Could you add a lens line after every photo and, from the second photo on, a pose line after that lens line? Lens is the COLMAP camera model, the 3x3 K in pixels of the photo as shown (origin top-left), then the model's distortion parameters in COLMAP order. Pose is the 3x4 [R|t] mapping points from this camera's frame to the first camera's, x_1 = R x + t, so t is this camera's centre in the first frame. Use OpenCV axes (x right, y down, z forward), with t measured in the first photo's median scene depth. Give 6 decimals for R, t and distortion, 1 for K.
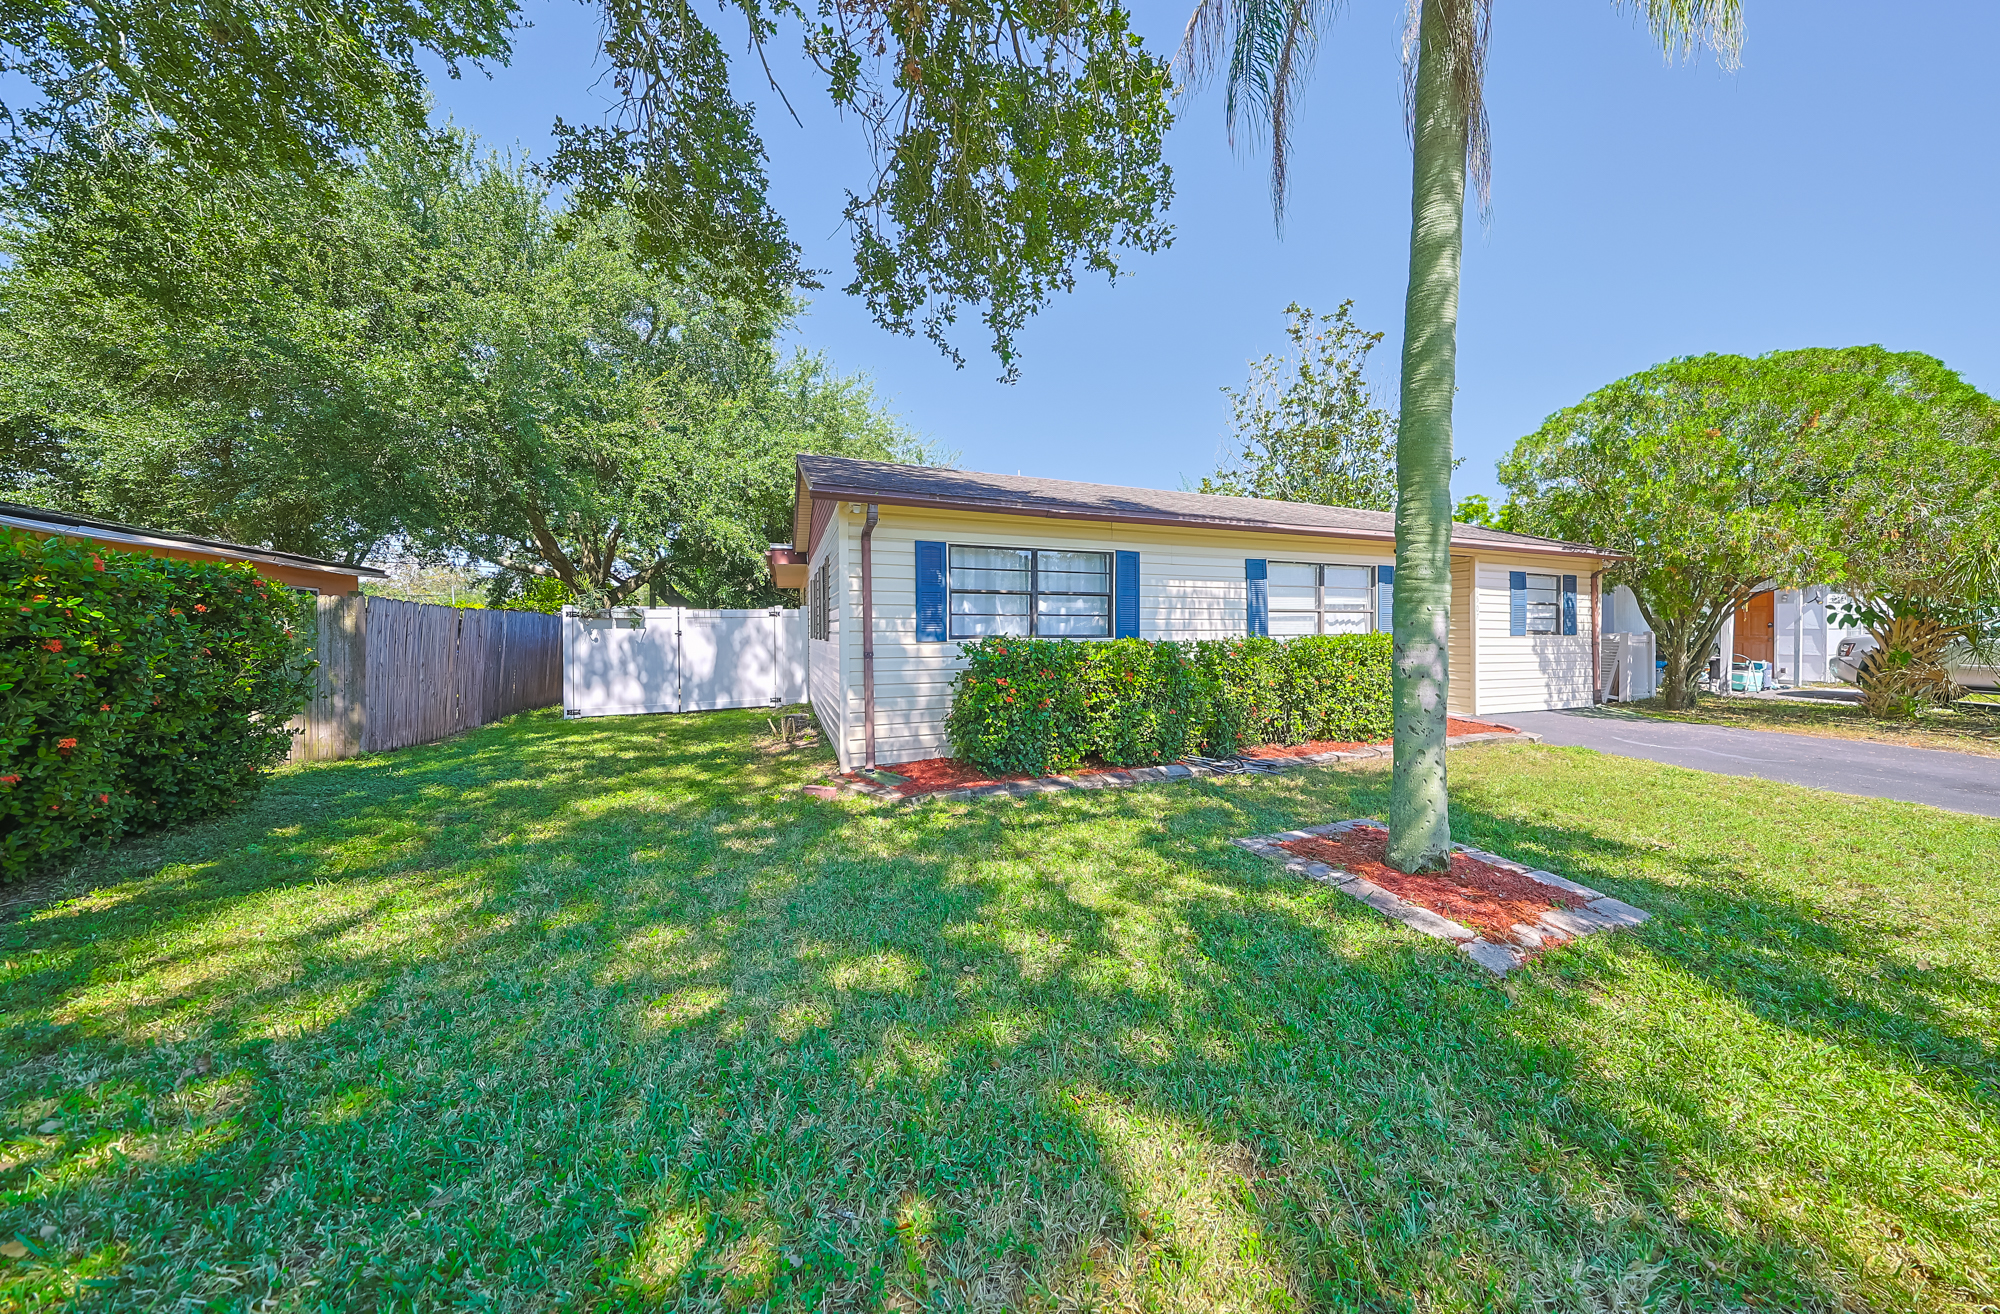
lens RADIAL K [[623.4, 0, 1093.8], [0, 623.4, 638.5], [0, 0, 1]] dist [-0.000569, -0.000015]
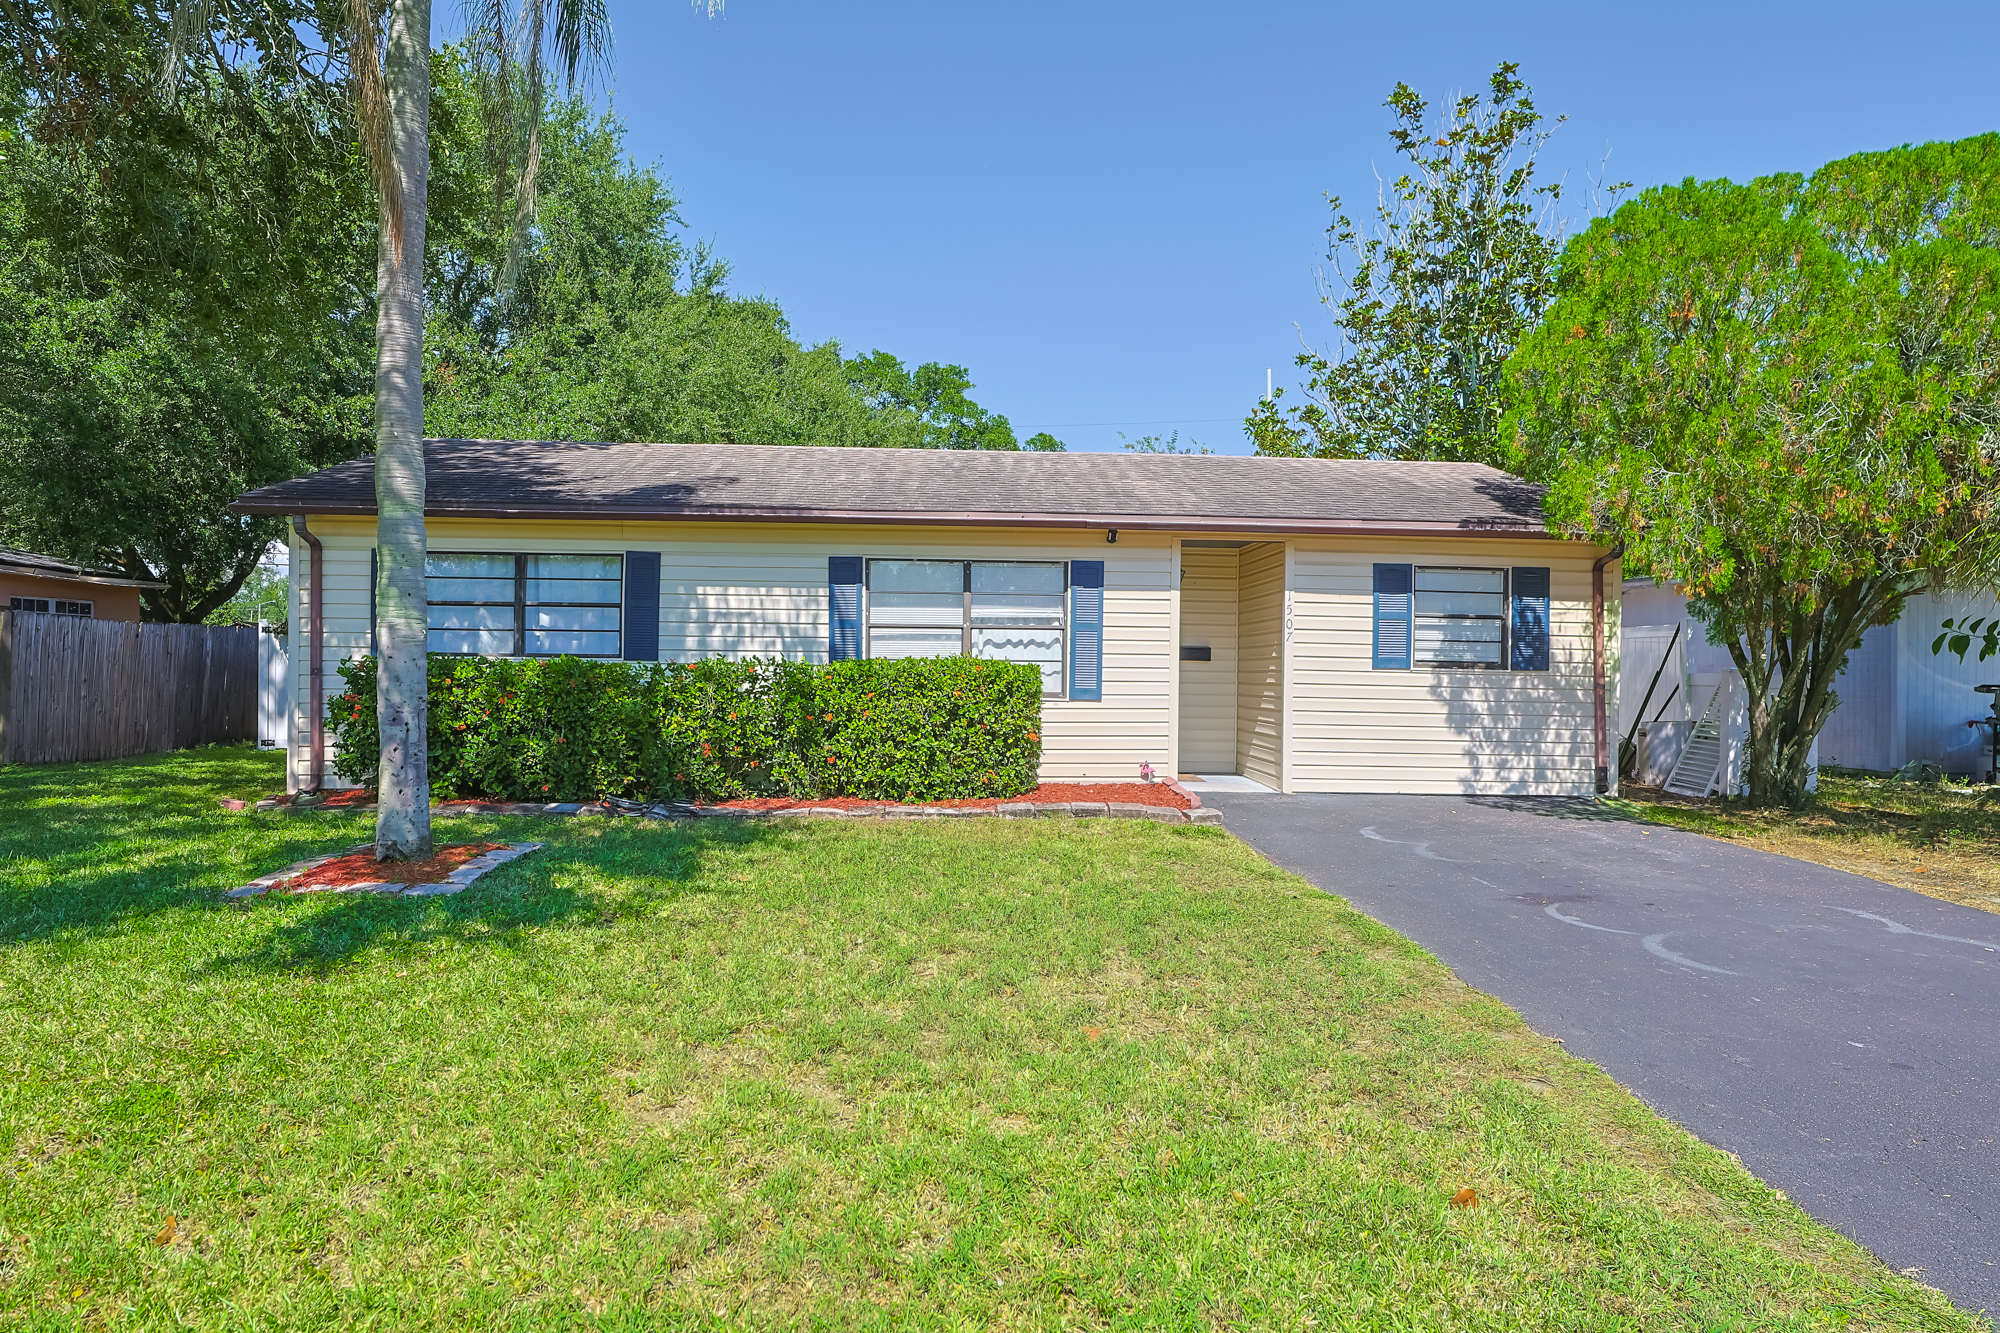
lens RADIAL K [[1130.0, 0, 1000.0], [0, 1130.0, 666.5], [0, 0, 1]] dist [-0.002616, 0.000014]
pose [[0.948523, 0.013420, -0.316423, 0.807802], [-0.017085, 0.999815, -0.008809, 0.011399], [0.316247, 0.013762, 0.948577, -0.204822]]
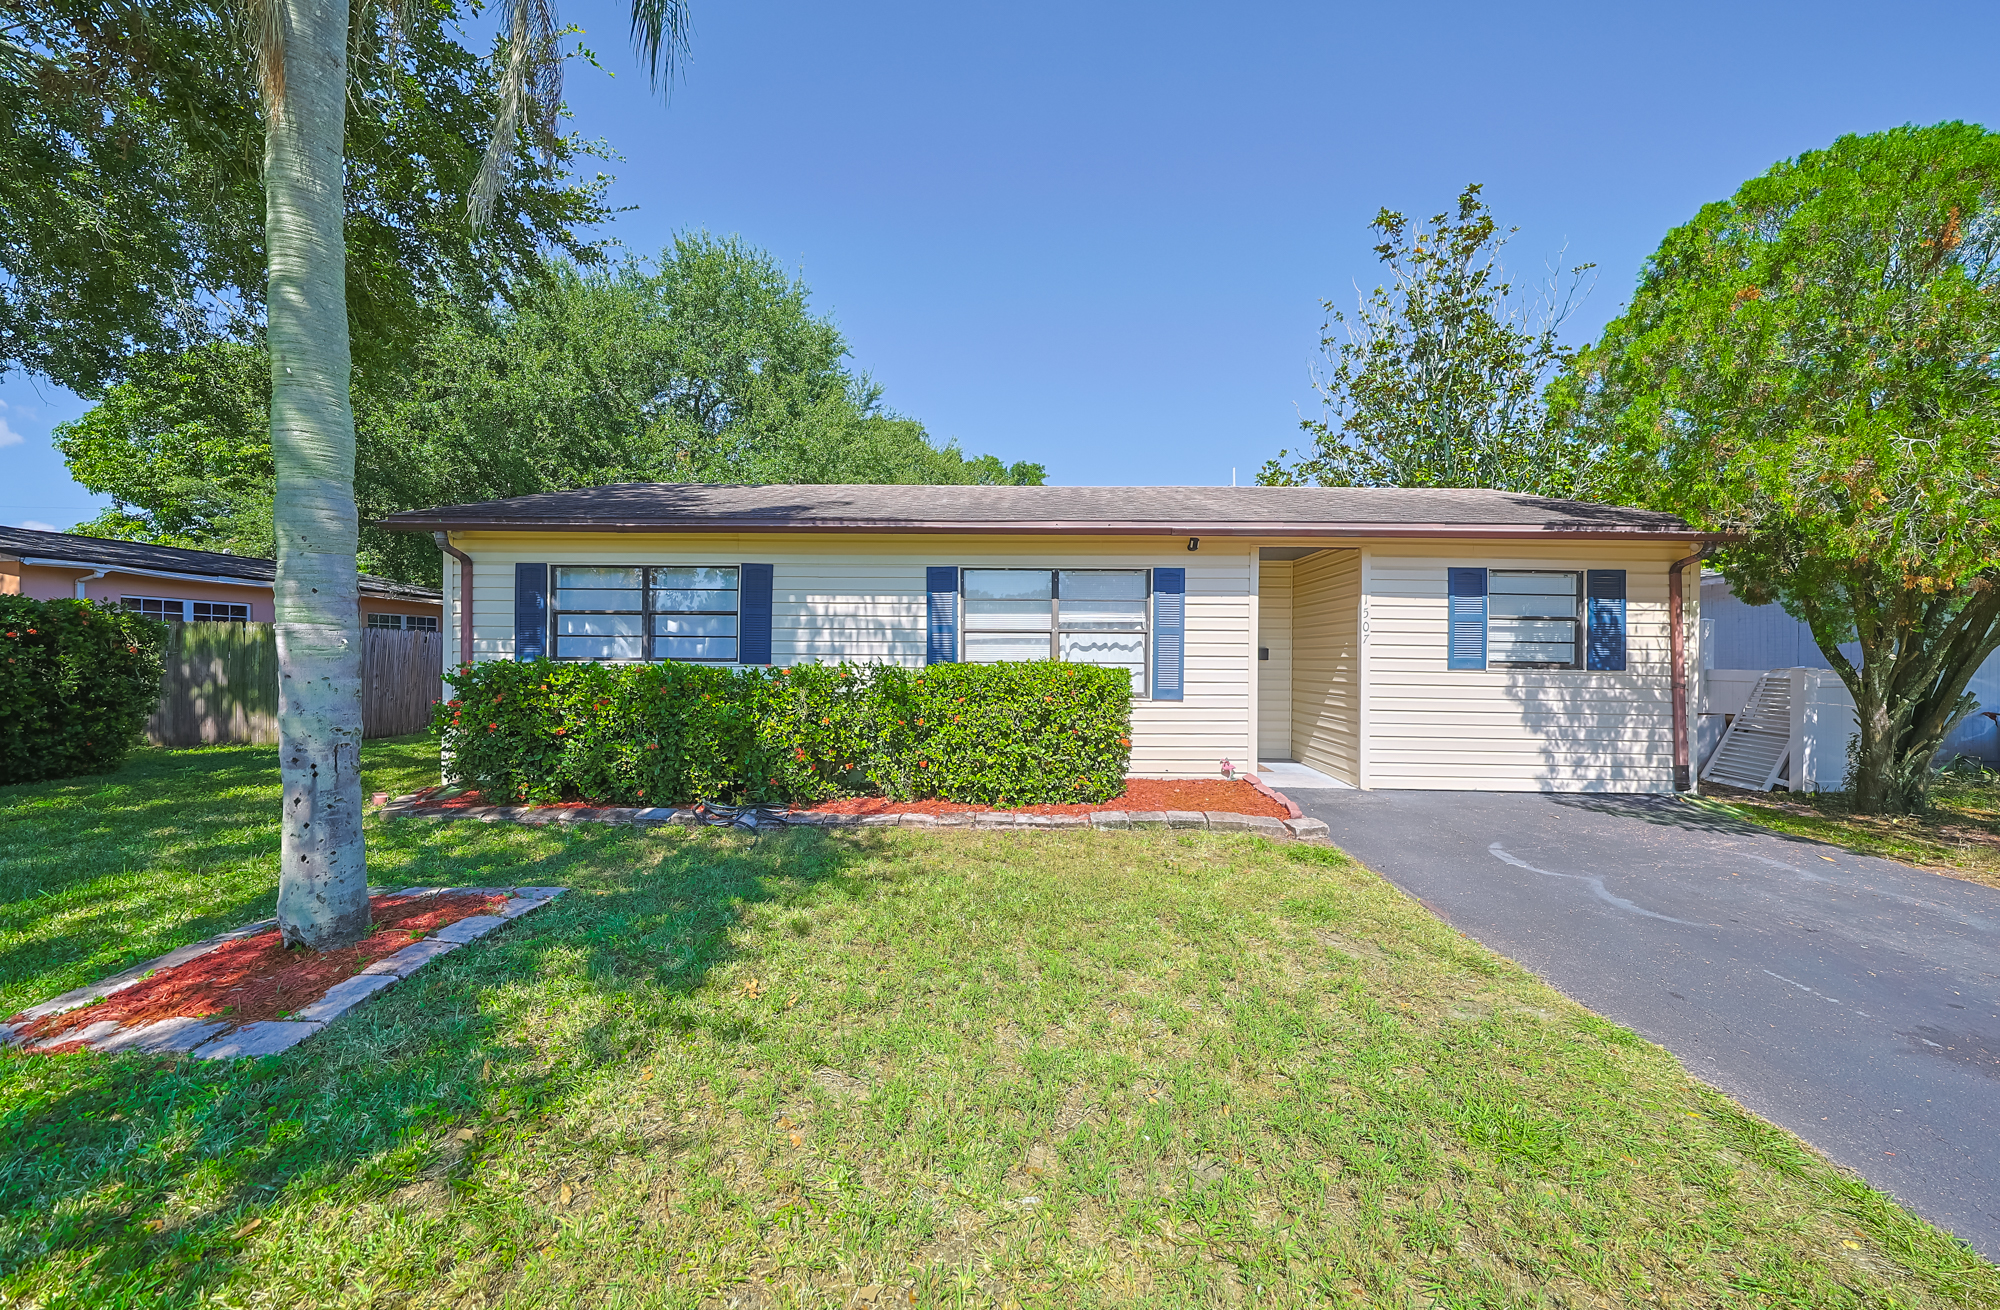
lens RADIAL K [[702.8, 0, 1000.0], [0, 702.8, 655.0], [0, 0, 1]] dist [0.001890, 0.000010]
pose [[0.915918, 0.010161, -0.401236, 0.646421], [-0.015249, 0.999839, -0.009490, -0.006243], [0.401075, 0.014811, 0.915926, 0.193222]]
